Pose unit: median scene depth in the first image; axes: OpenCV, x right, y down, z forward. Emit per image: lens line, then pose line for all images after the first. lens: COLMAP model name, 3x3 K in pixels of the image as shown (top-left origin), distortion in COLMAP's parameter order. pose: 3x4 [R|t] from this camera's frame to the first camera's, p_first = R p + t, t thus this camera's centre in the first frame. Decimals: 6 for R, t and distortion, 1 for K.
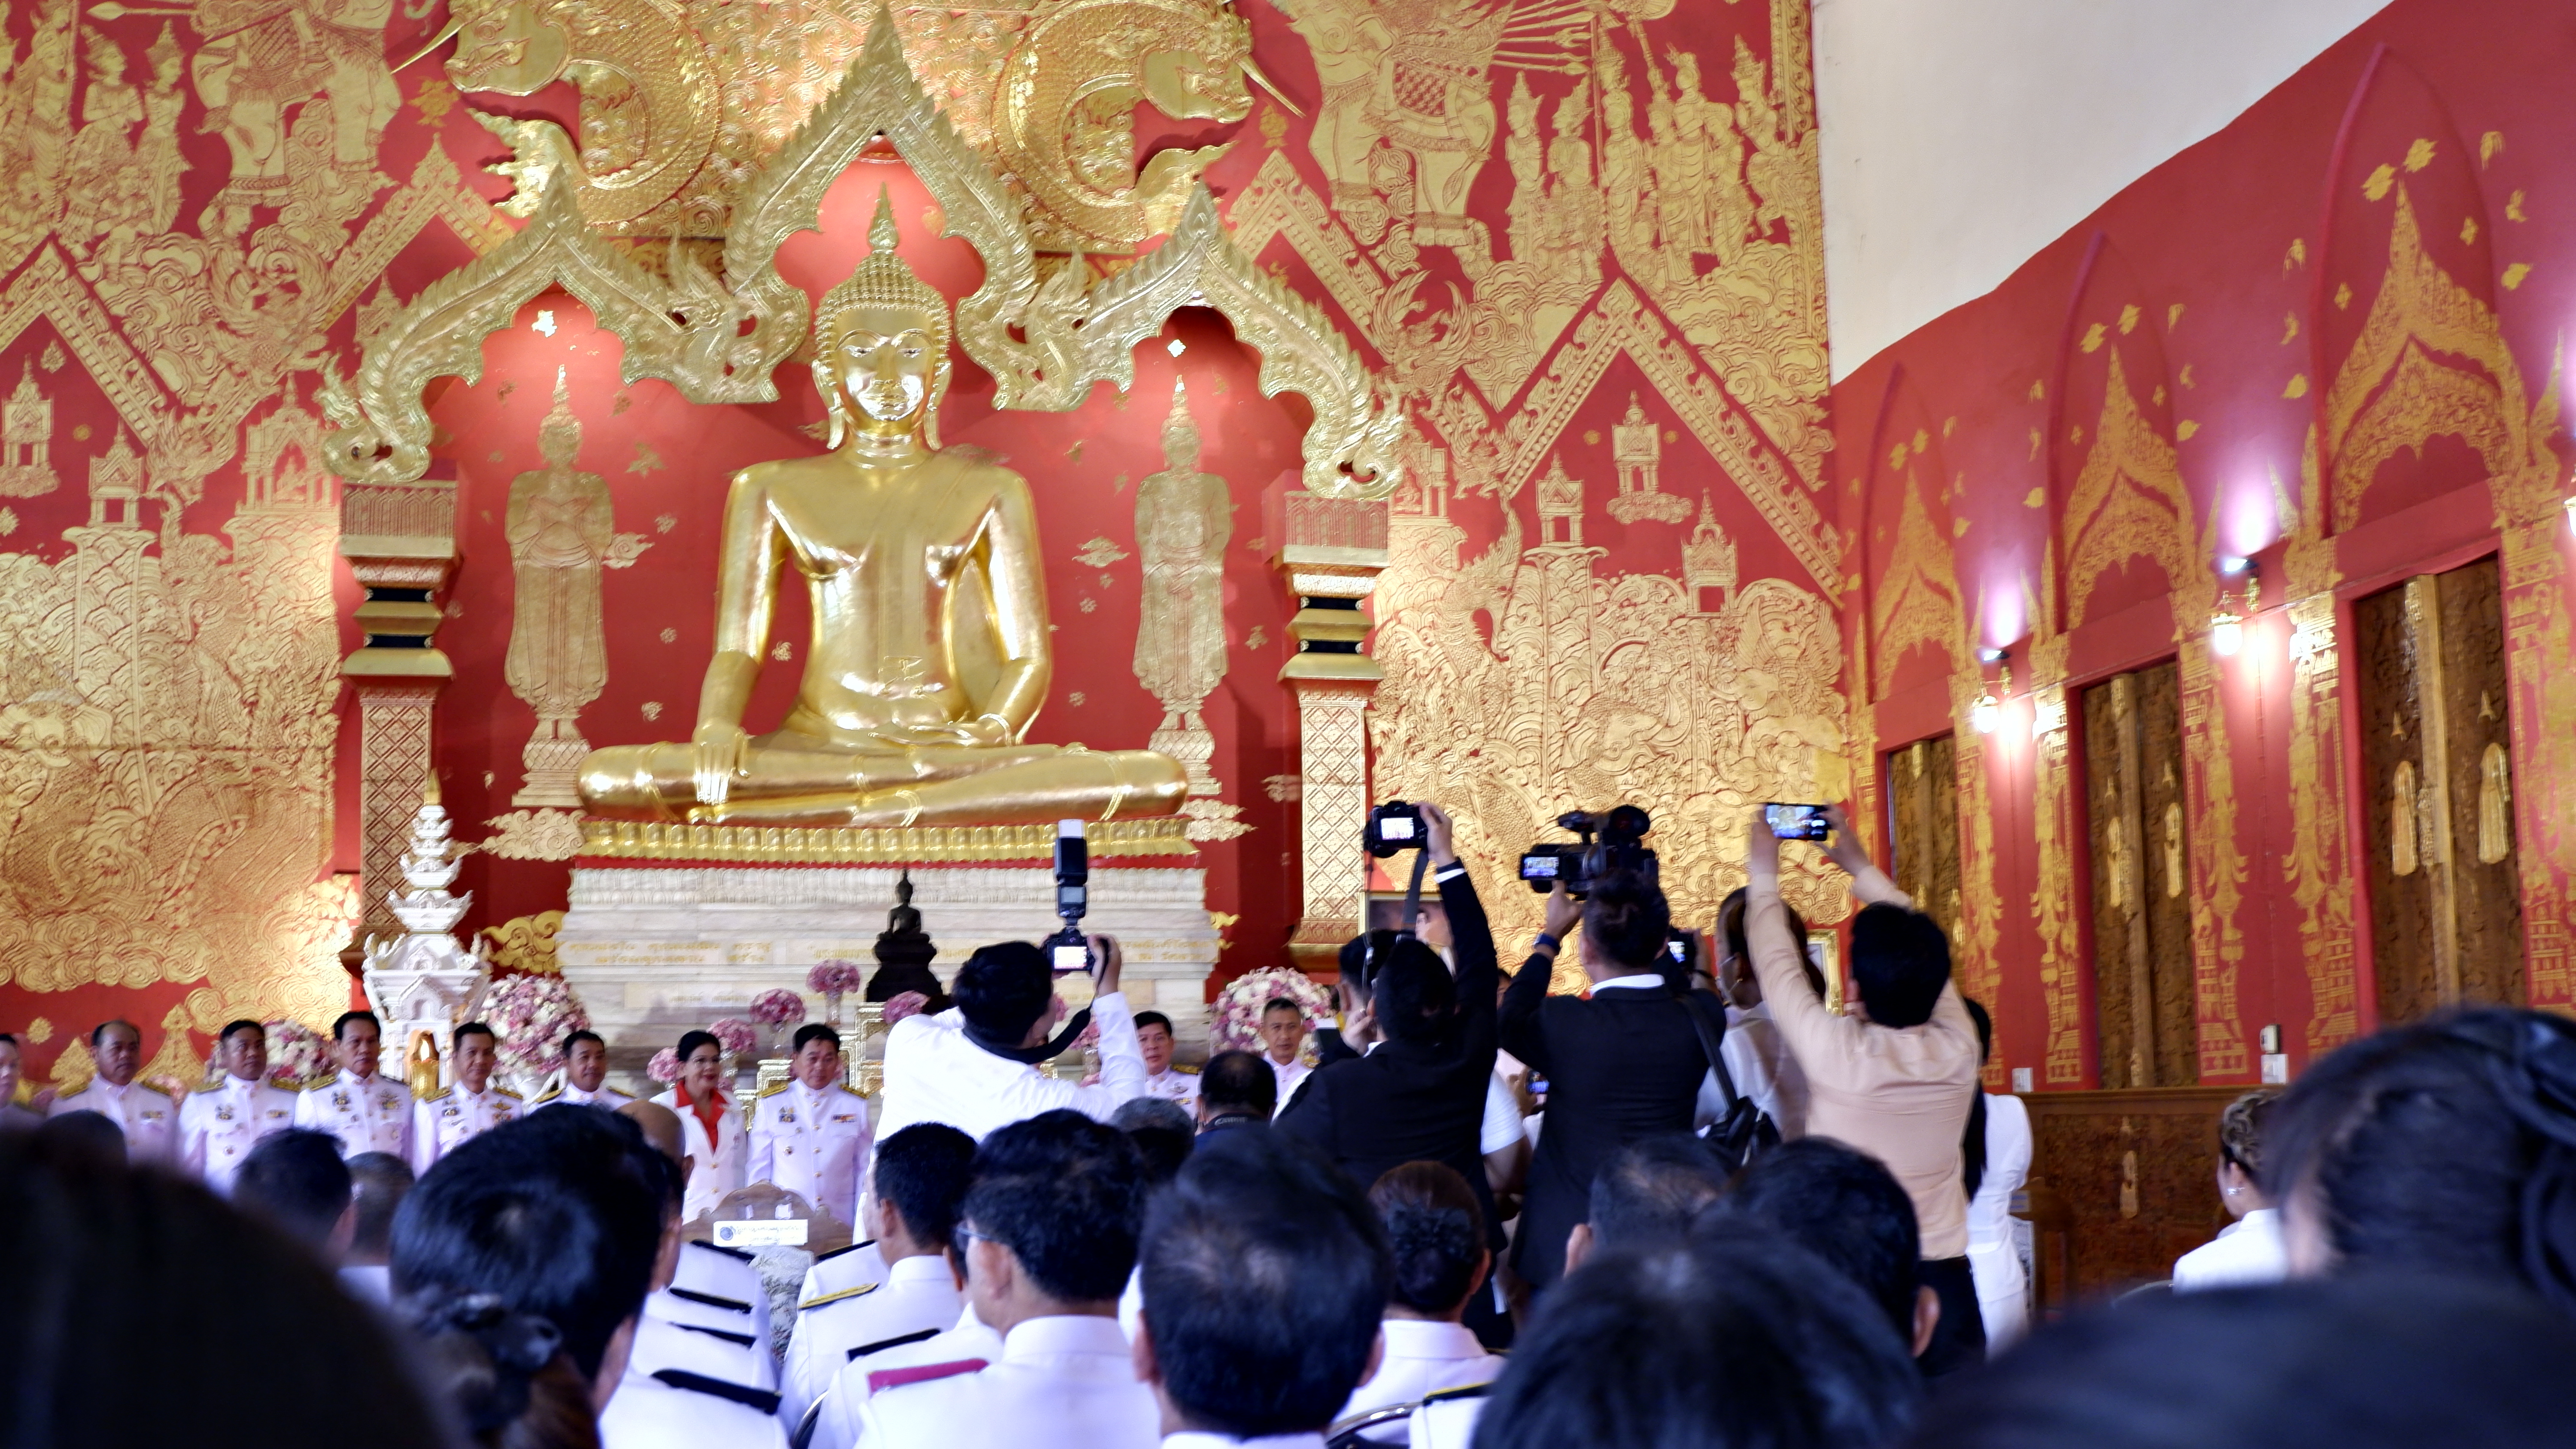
lens RADIAL K [[3277.6, 0, 1288.0], [0, 3277.6, 724.5], [0, 0, 1]] dist [-0.056382, 0.027630]
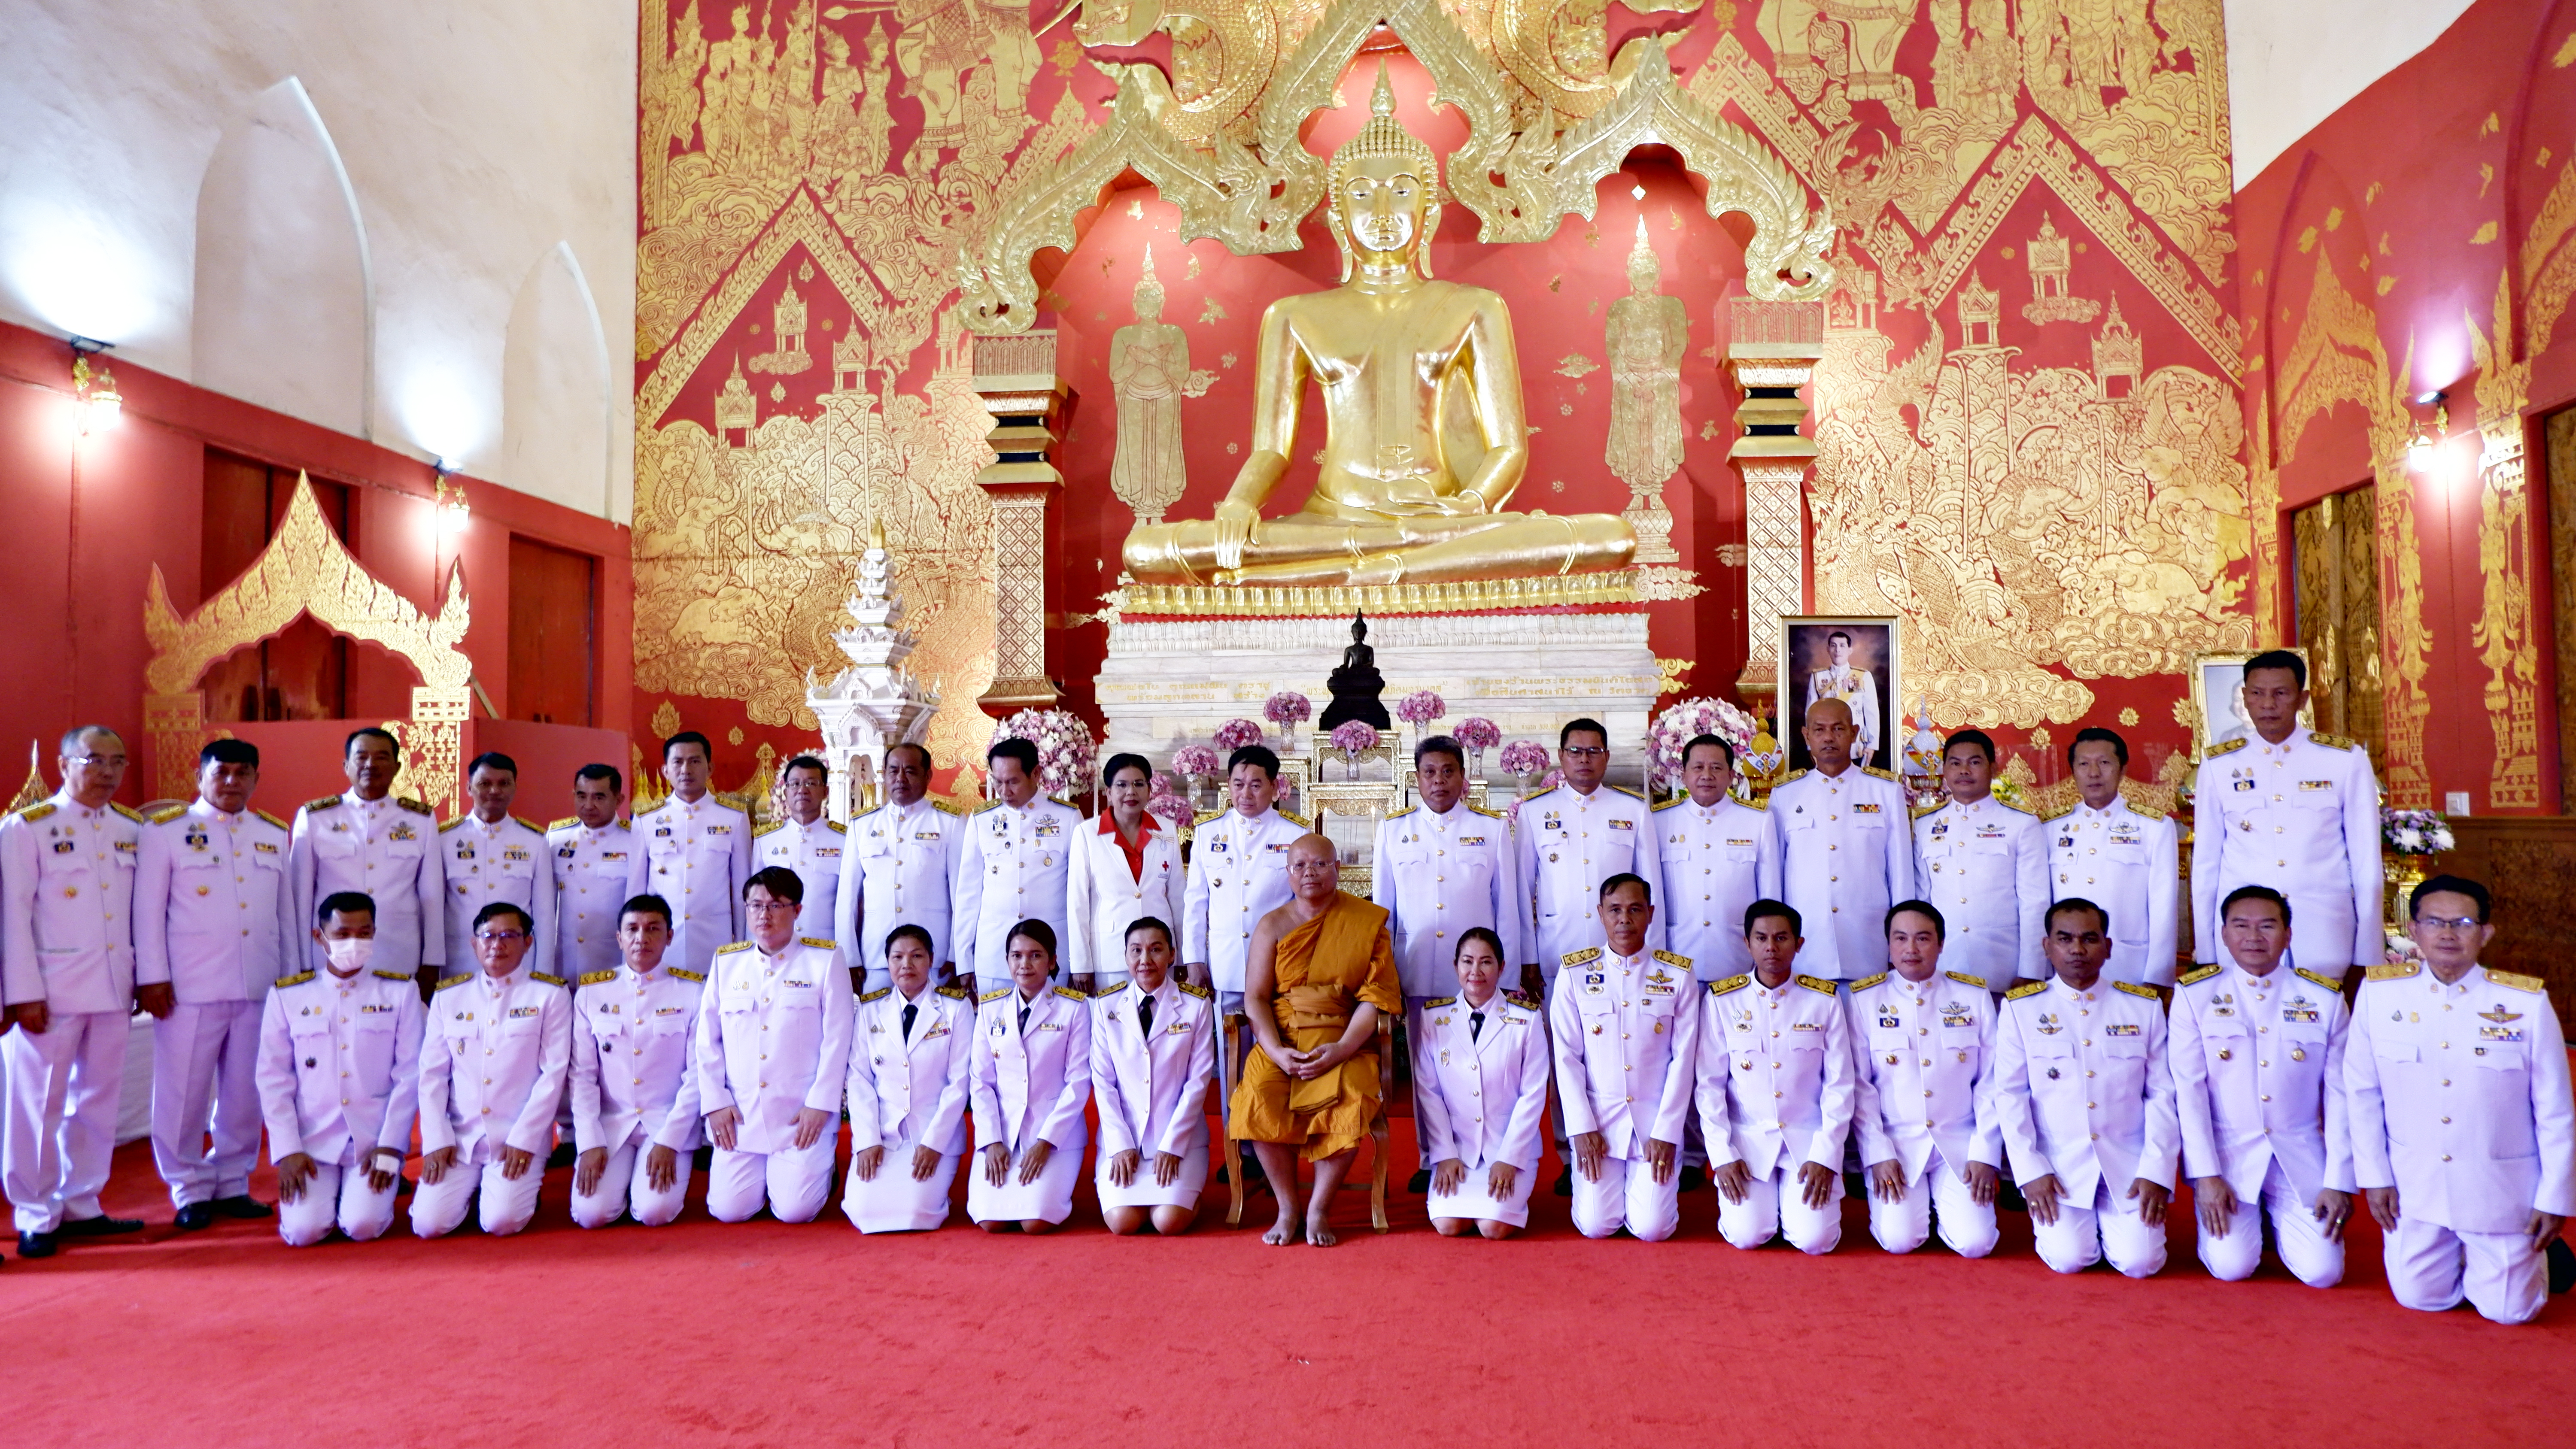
lens RADIAL K [[1698.0, 0, 1288.0], [0, 1698.0, 724.5], [0, 0, 1]] dist [-0.003620, -0.006653]
pose [[0.957248, -0.005599, -0.289214, 0.022174], [0.026676, 0.997261, 0.068988, 0.034350], [0.288035, -0.073754, 0.954775, 0.357215]]
